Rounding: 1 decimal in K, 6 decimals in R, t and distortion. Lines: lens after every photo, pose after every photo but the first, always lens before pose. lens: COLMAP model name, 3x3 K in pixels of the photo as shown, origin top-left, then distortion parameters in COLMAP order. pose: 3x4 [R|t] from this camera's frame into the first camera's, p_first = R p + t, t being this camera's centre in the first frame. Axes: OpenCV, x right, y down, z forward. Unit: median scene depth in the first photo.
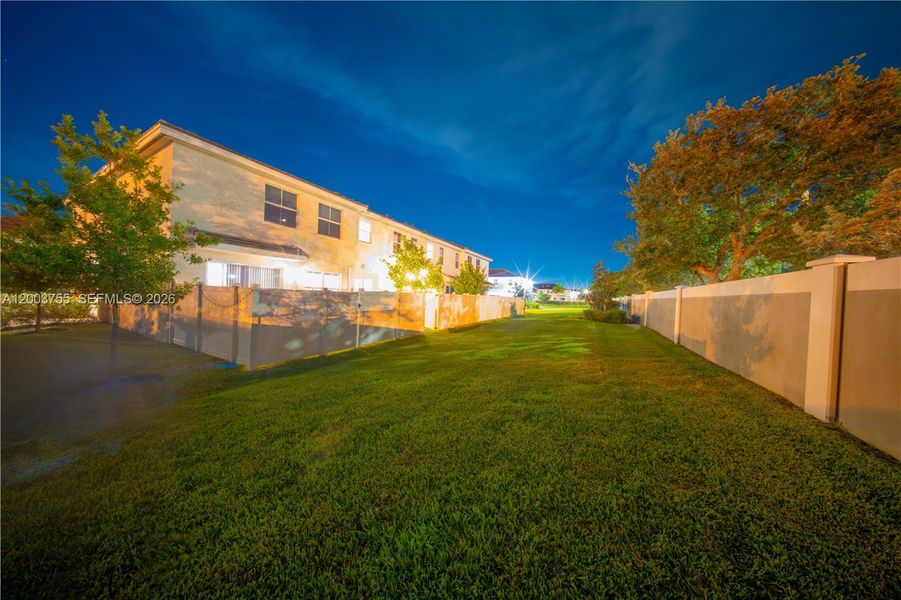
lens RADIAL K [[264.1, 0, 451.6], [0, 264.1, 297.5], [0, 0, 1]] dist [0.013432, -0.003945]
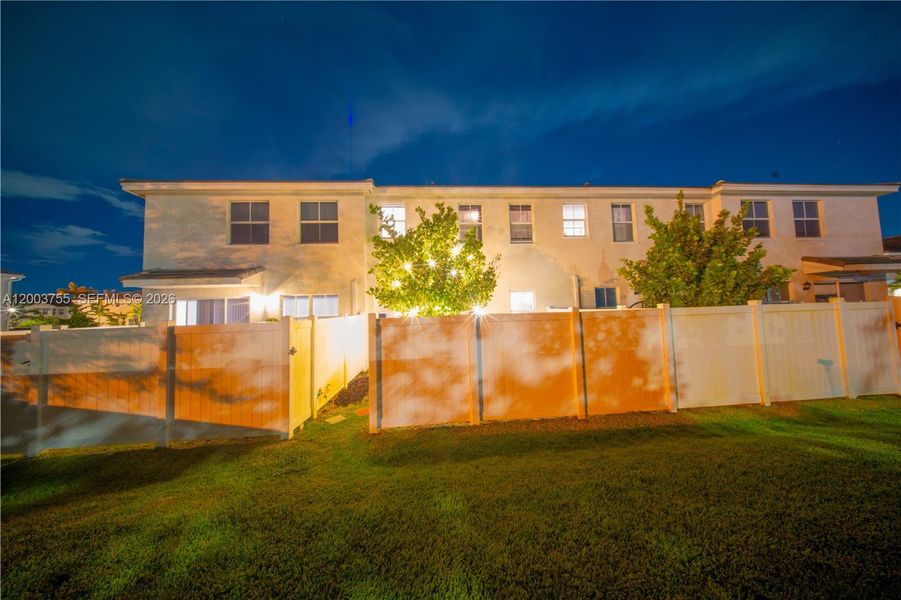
lens RADIAL K [[264.1, 0, 451.6], [0, 264.1, 297.5], [0, 0, 1]] dist [0.013432, -0.003945]
pose [[0.519486, -0.101931, -0.848378, 0.380571], [0.043621, 0.994728, -0.092805, -0.007815], [0.853365, 0.011204, 0.521194, 1.169993]]
